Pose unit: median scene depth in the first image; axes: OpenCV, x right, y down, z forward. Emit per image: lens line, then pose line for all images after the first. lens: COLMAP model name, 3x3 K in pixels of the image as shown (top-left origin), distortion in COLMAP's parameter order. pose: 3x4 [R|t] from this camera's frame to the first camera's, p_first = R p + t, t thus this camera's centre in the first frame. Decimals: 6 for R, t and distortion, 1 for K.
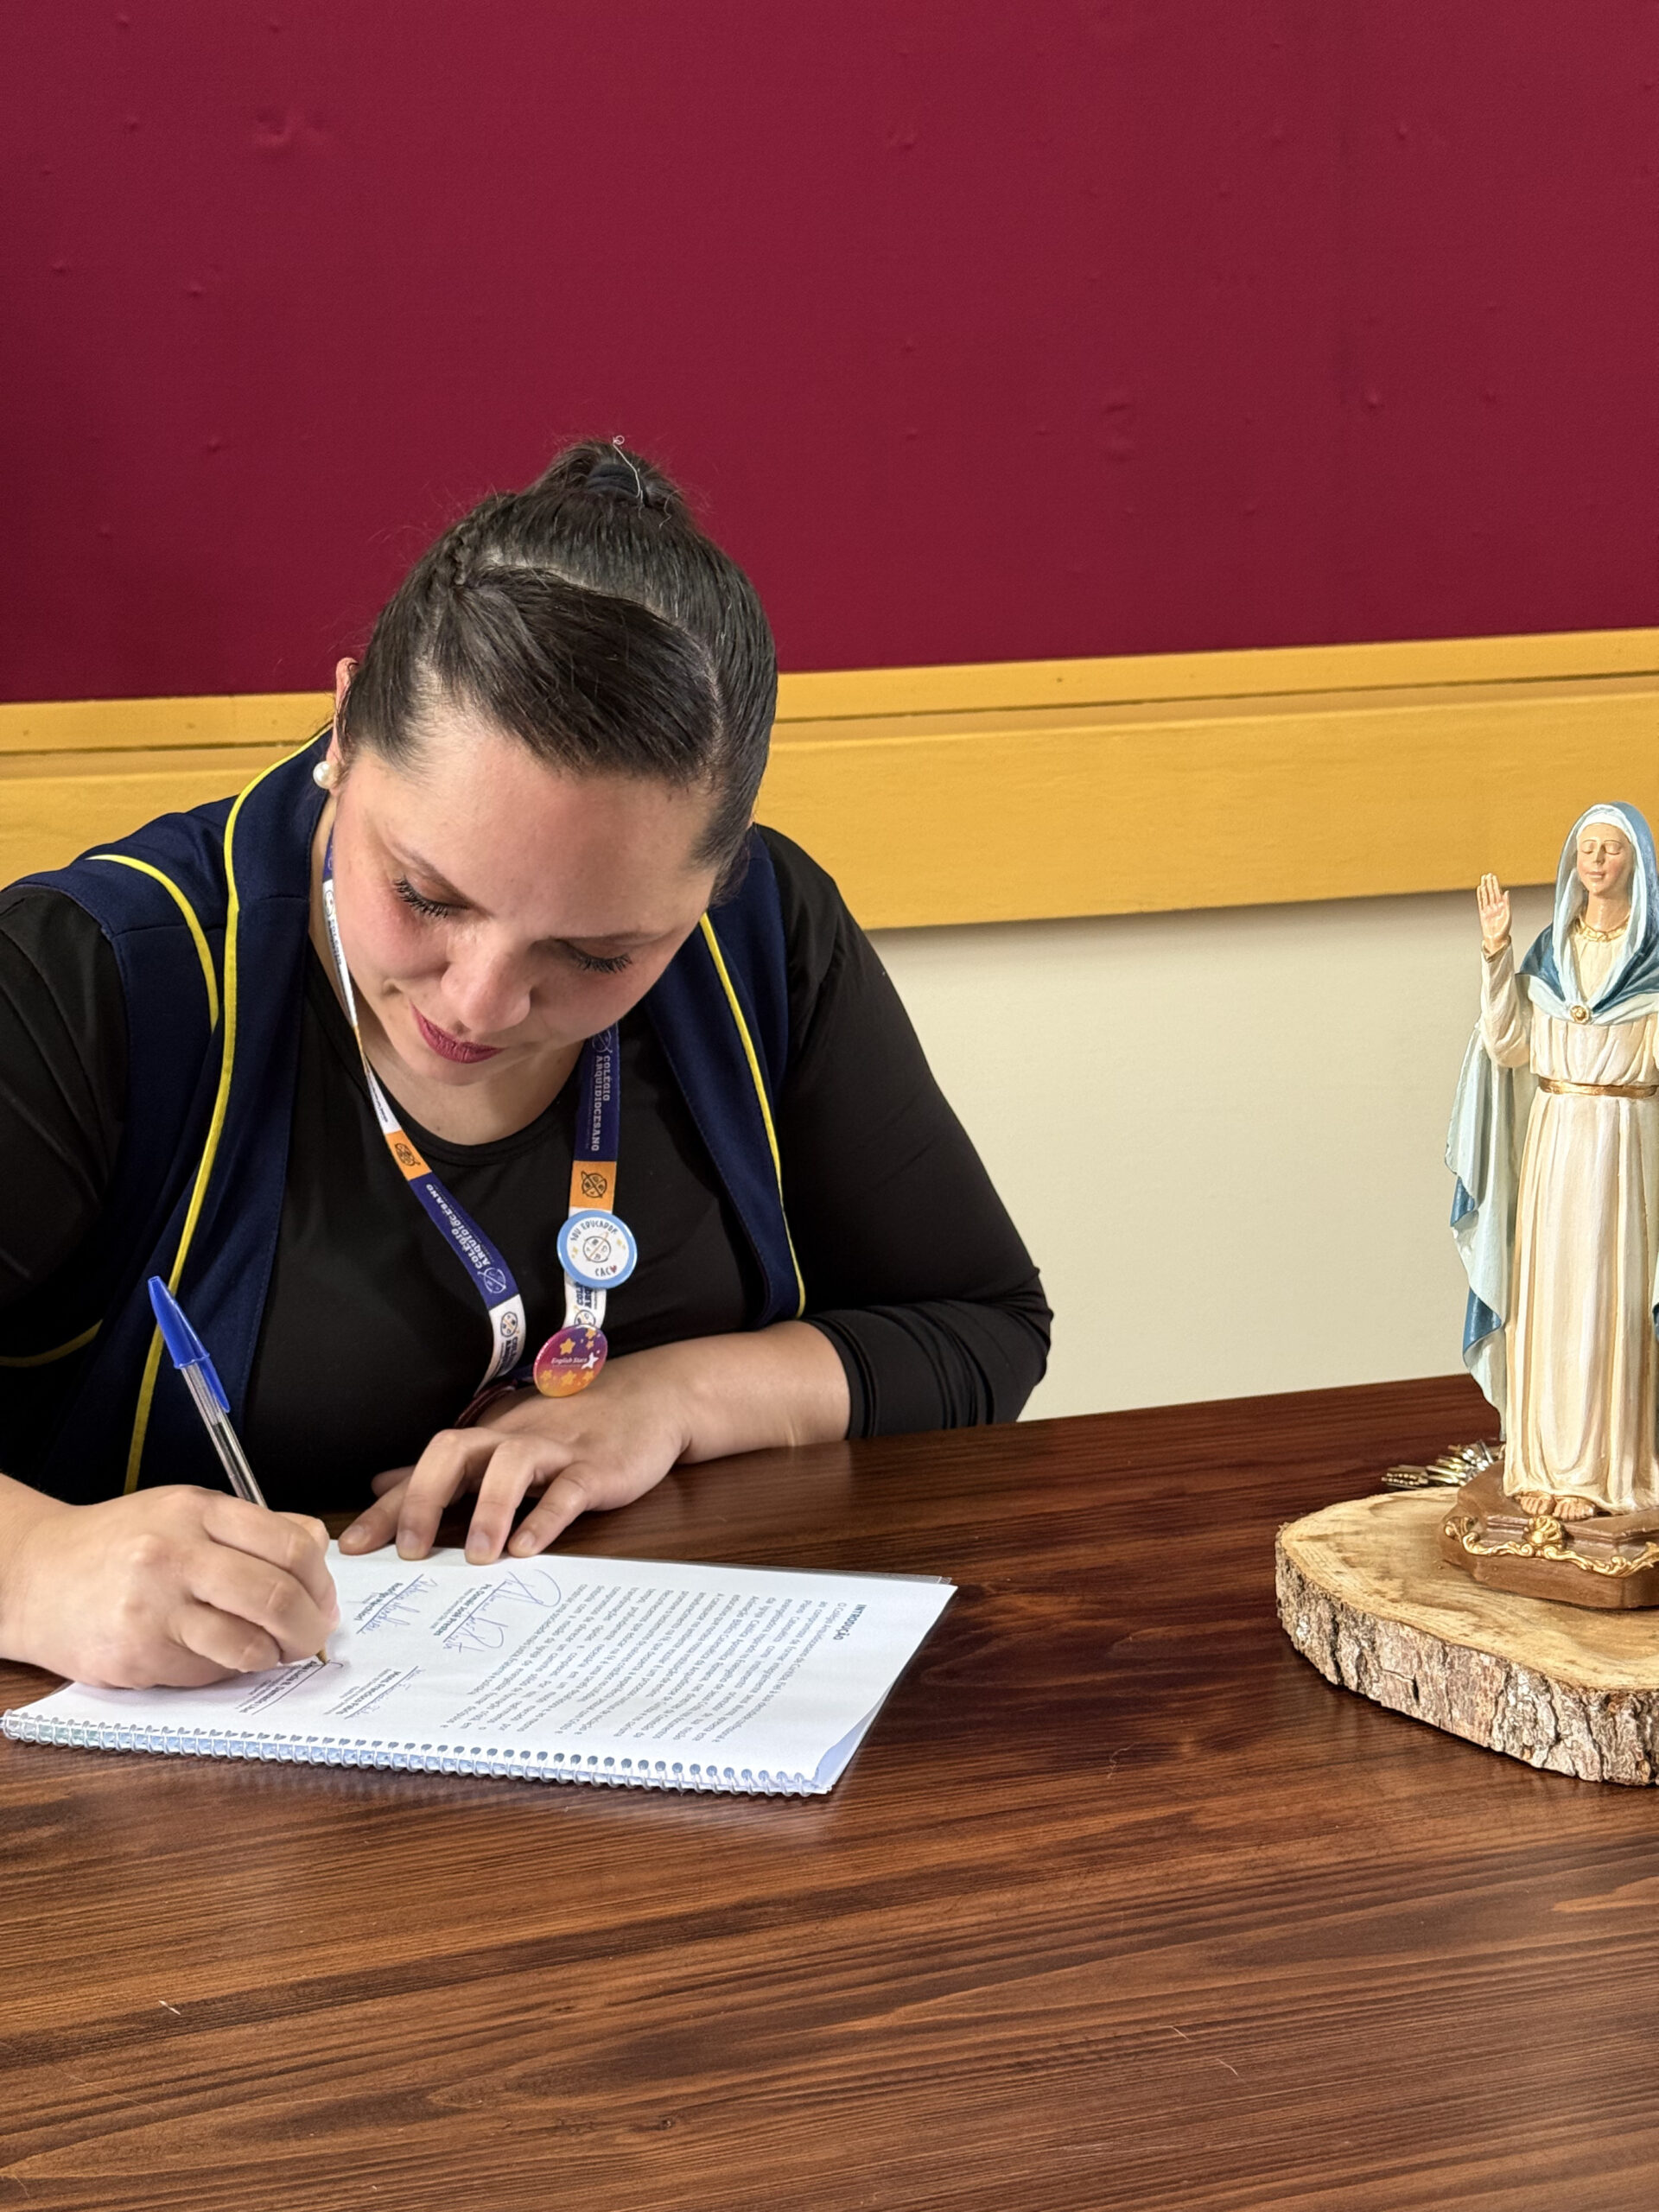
lens RADIAL K [[3012.3, 0, 825.2], [0, 3012.3, 1116.6], [0, 0, 1]] dist [0.136323, -0.025189]
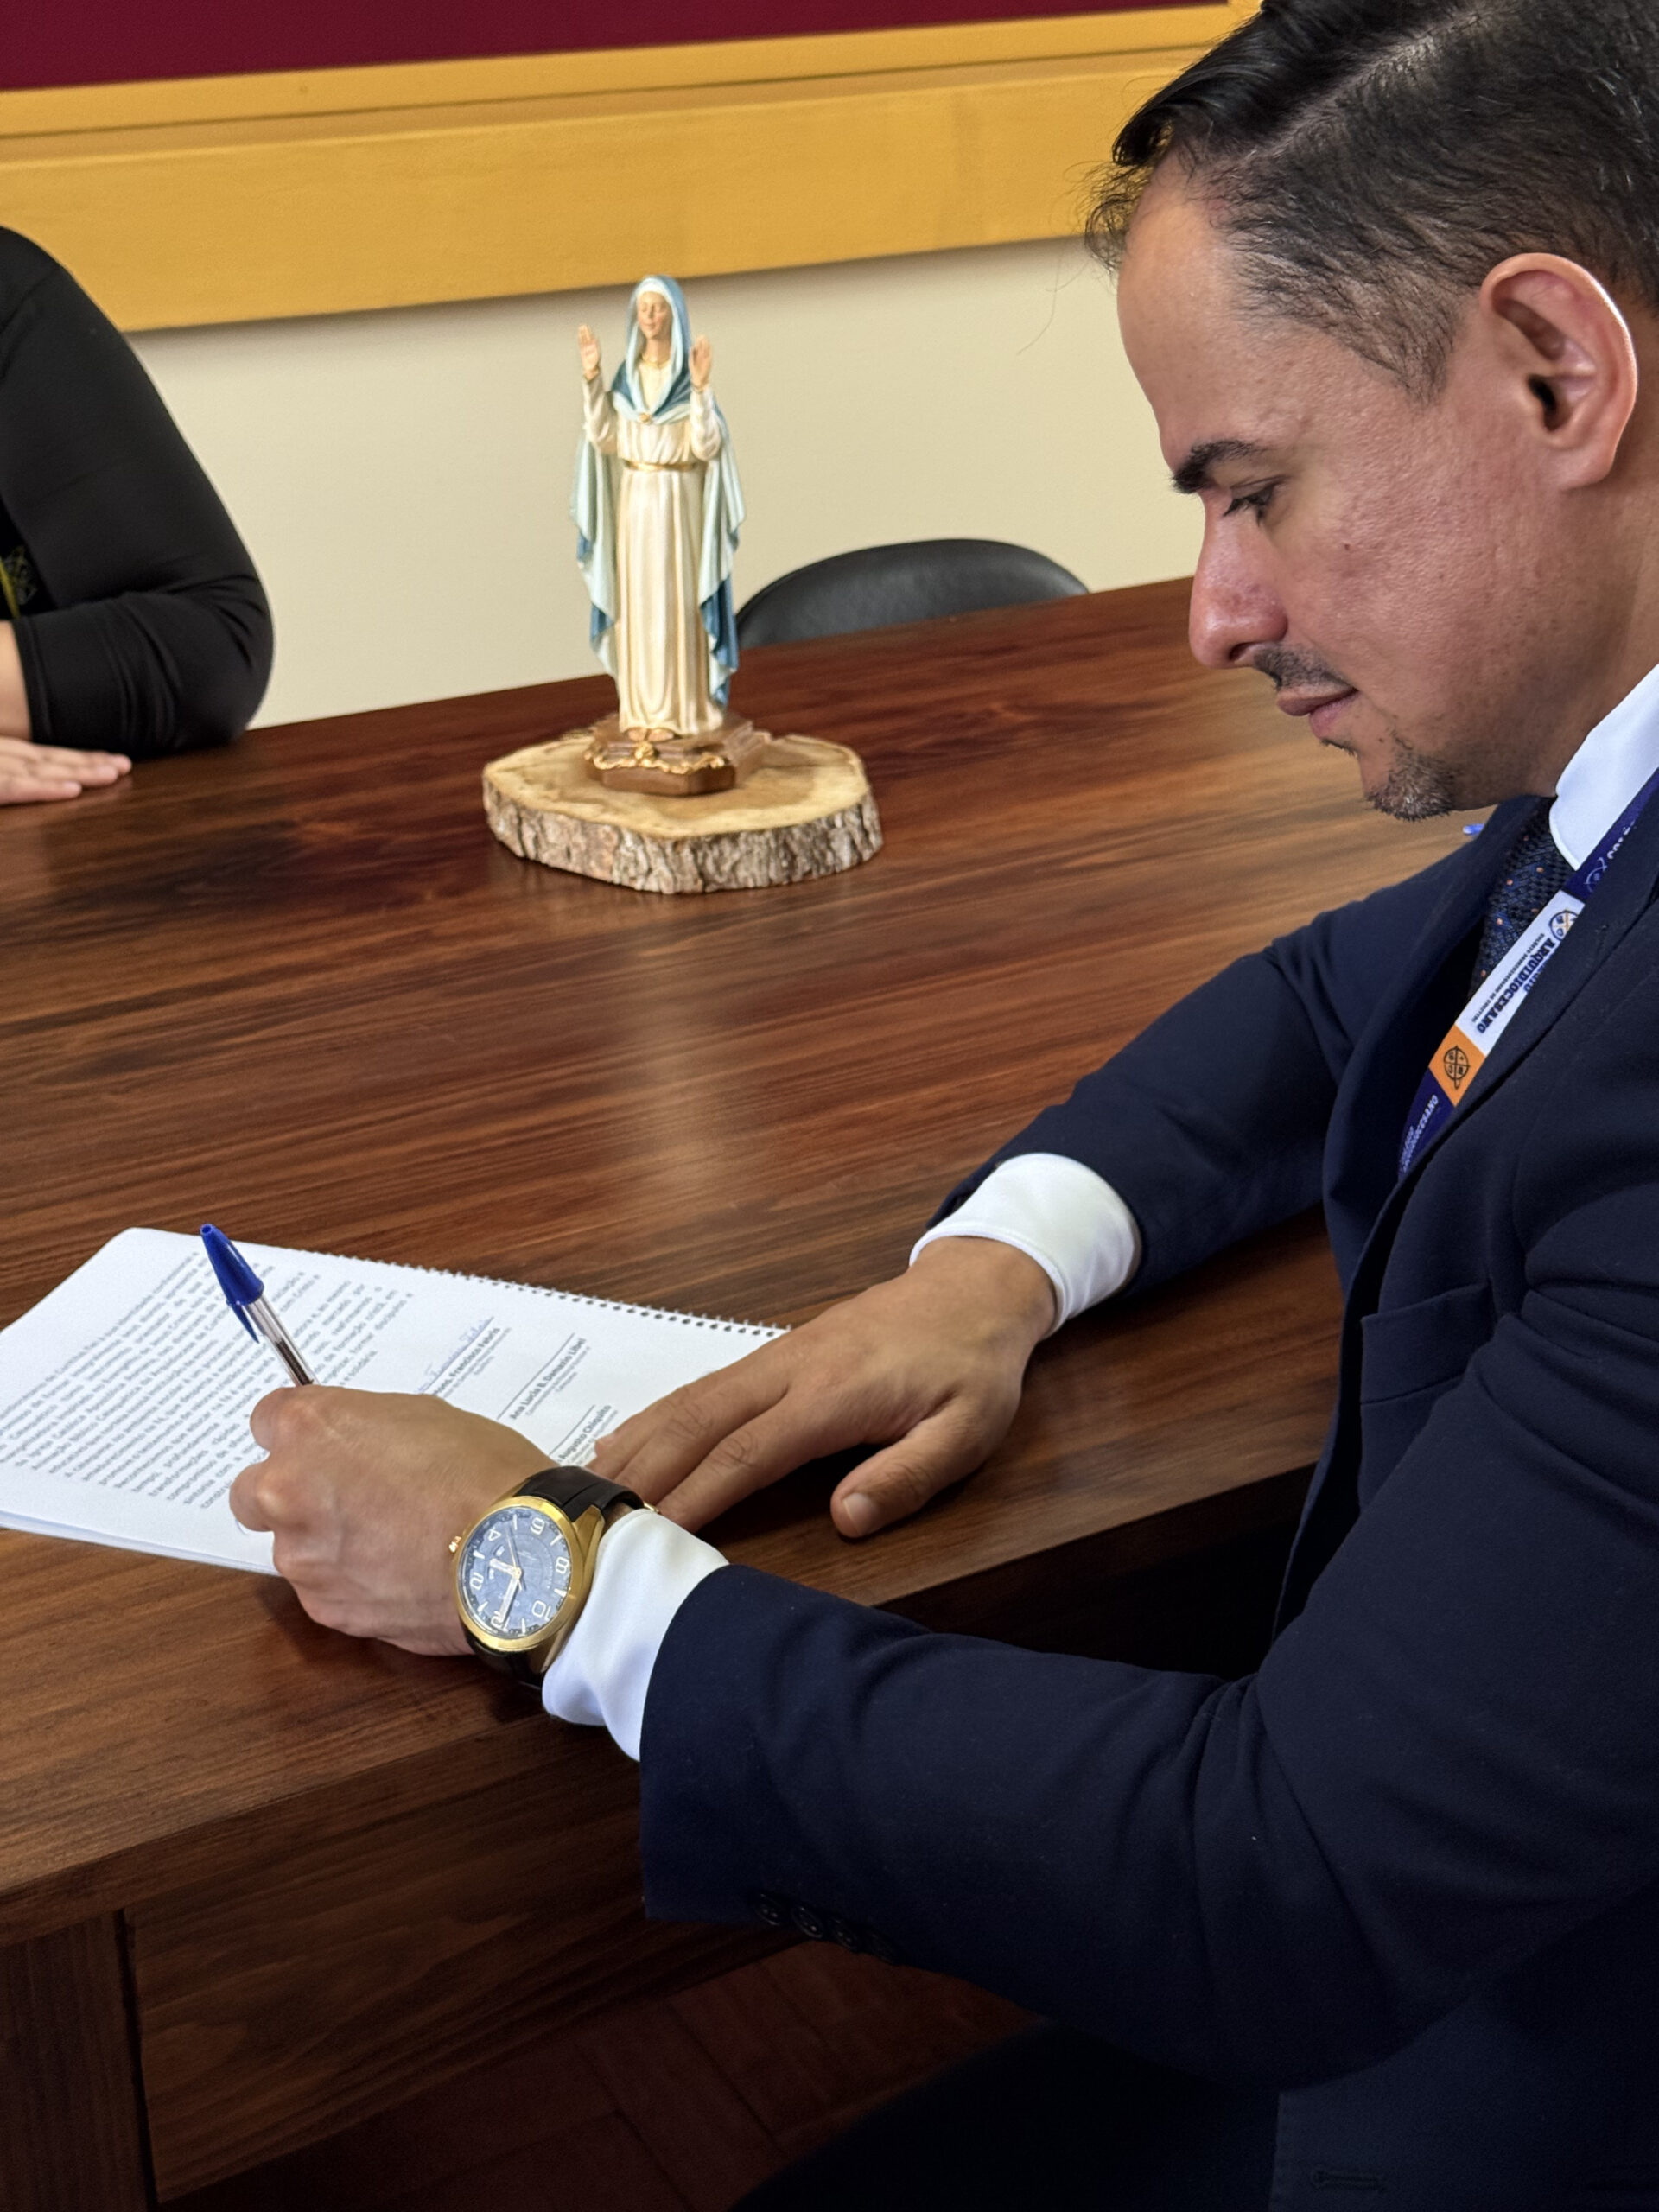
lens RADIAL K [[3012.3, 0, 825.2], [0, 3012.3, 1116.6], [0, 0, 1]] dist [0.136323, -0.025189]
pose [[0.973170, -0.085574, 0.213583, -0.028470], [0.040178, 0.977206, 0.208457, -0.003920], [-0.226553, -0.194283, 0.954426, -0.594177]]
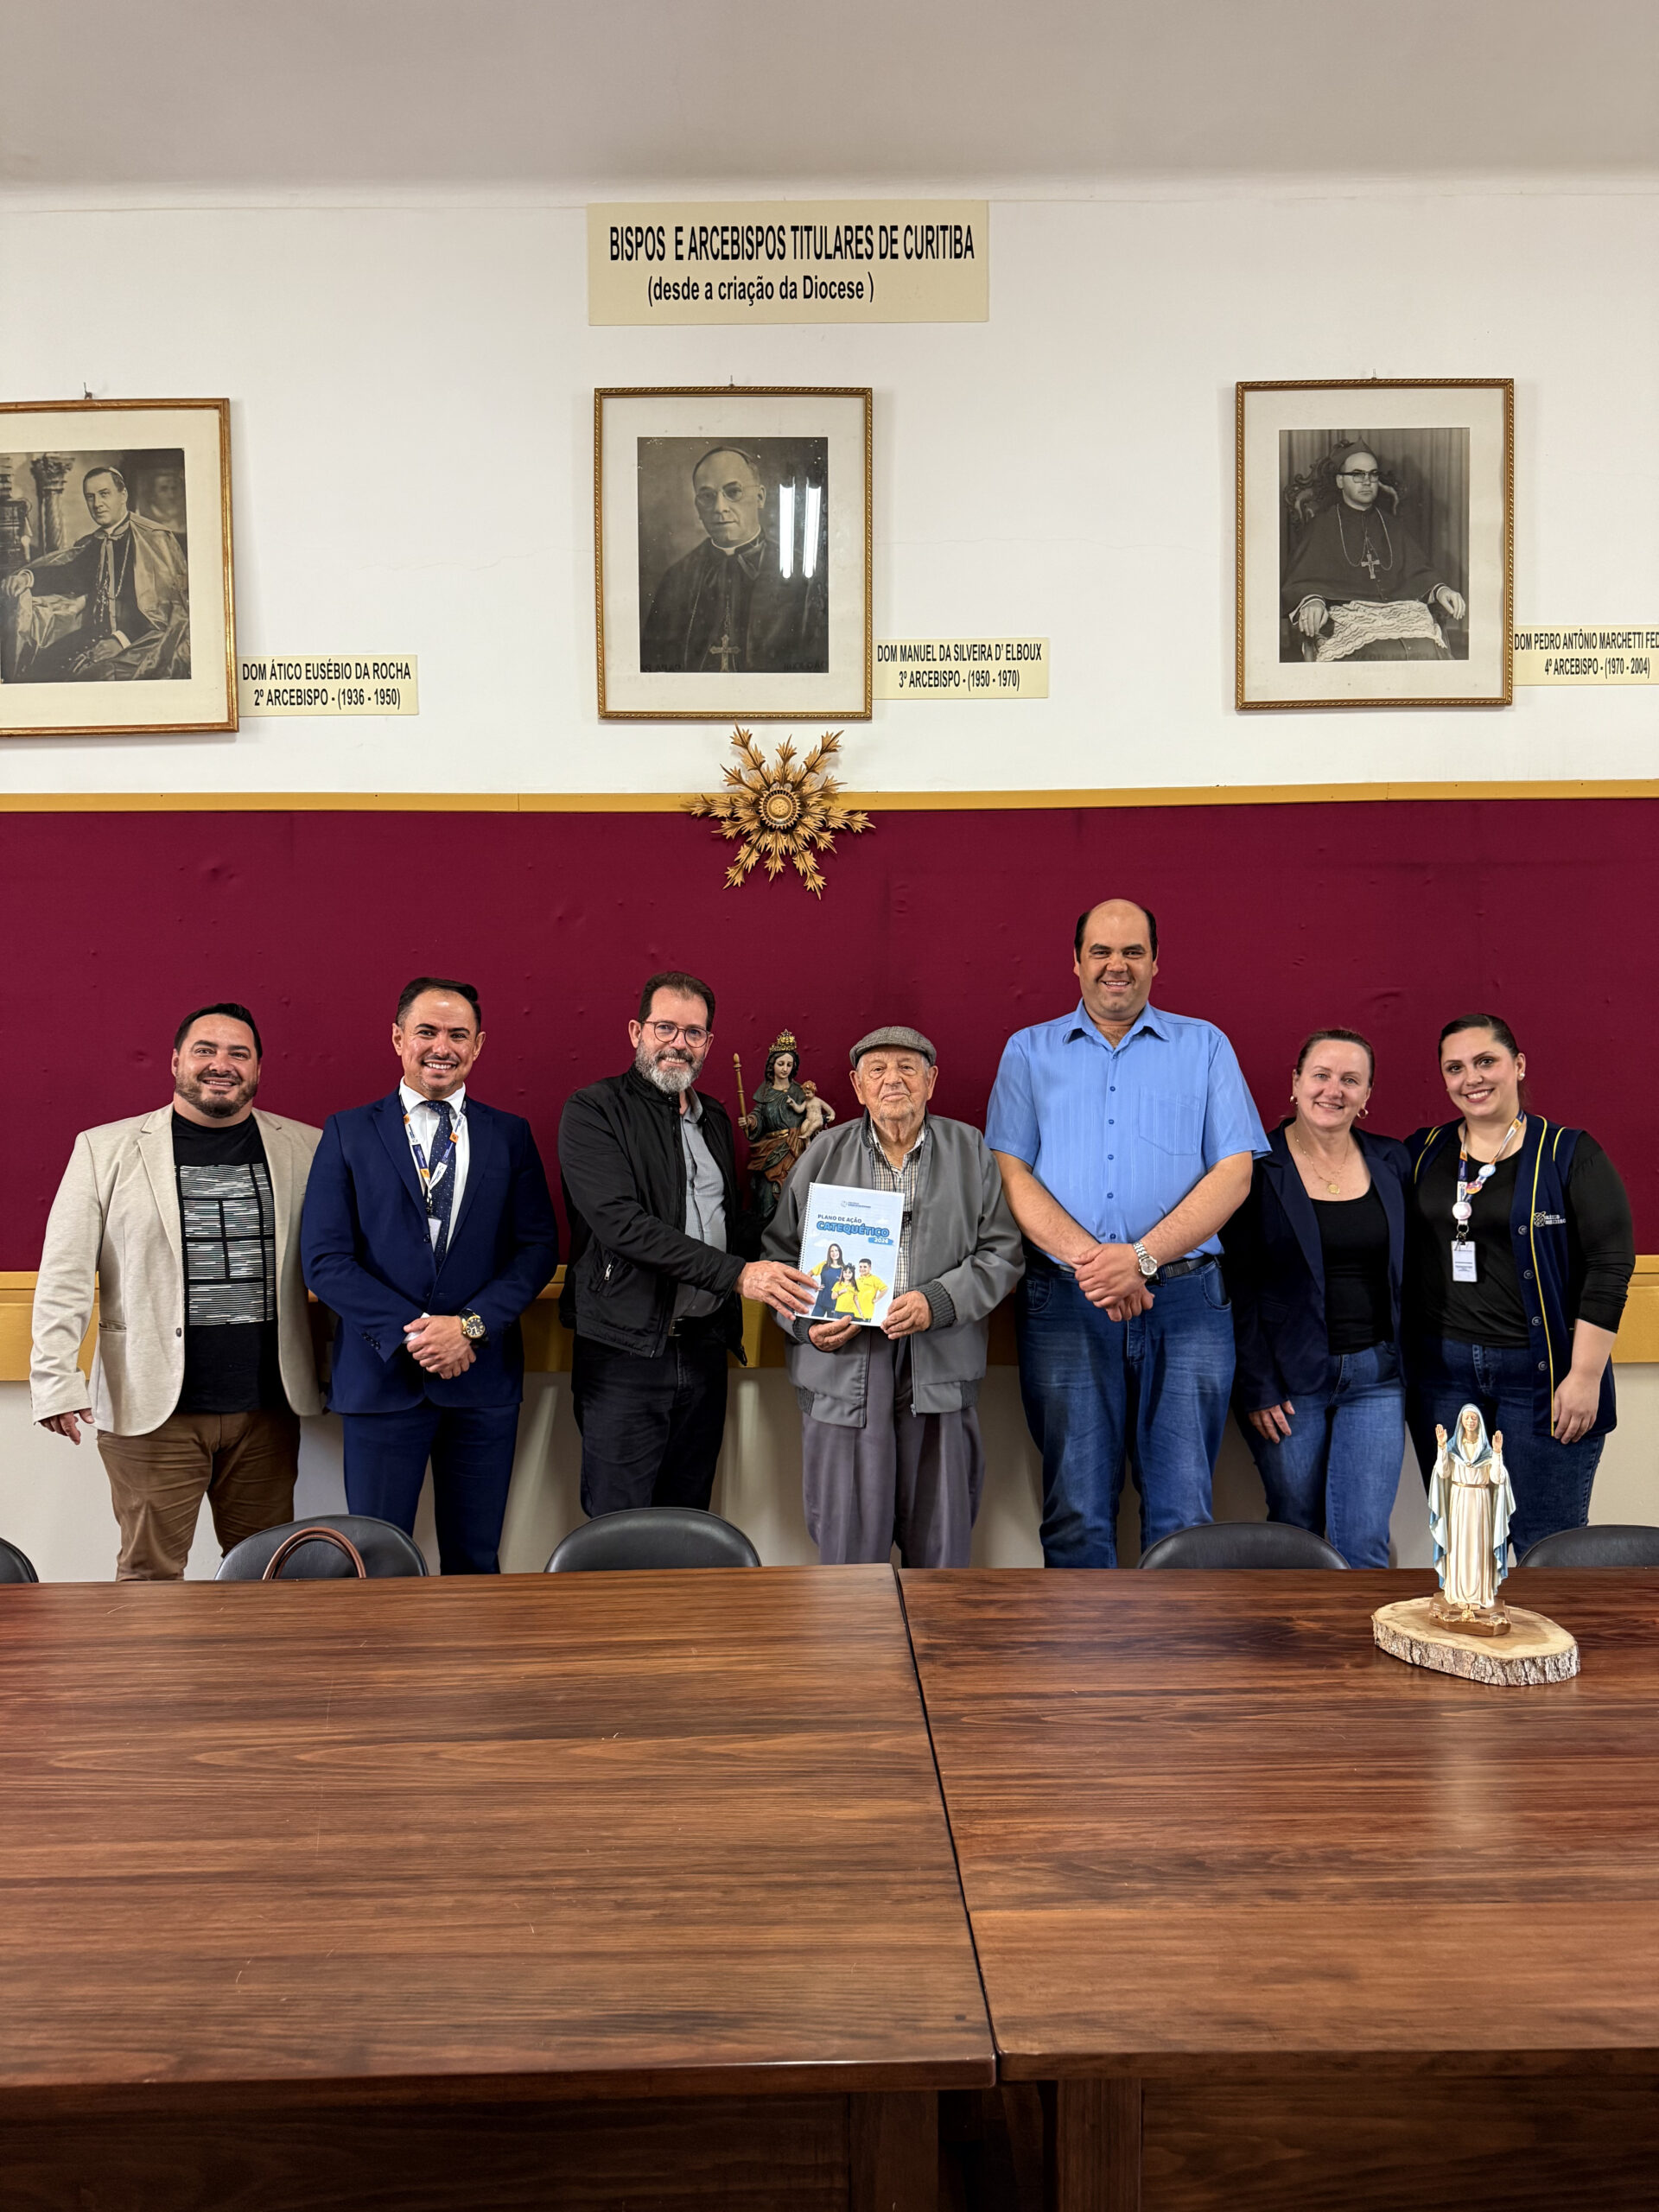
lens RADIAL K [[1535.9, 0, 830.4], [0, 1535.9, 1134.2], [0, 0, 1]] dist [0.005067, -0.004564]
pose [[0.961422, 0.024096, -0.274020, 0.015124], [-0.067618, 0.986293, -0.150512, -0.095055], [0.266637, 0.163235, 0.949873, -0.971183]]
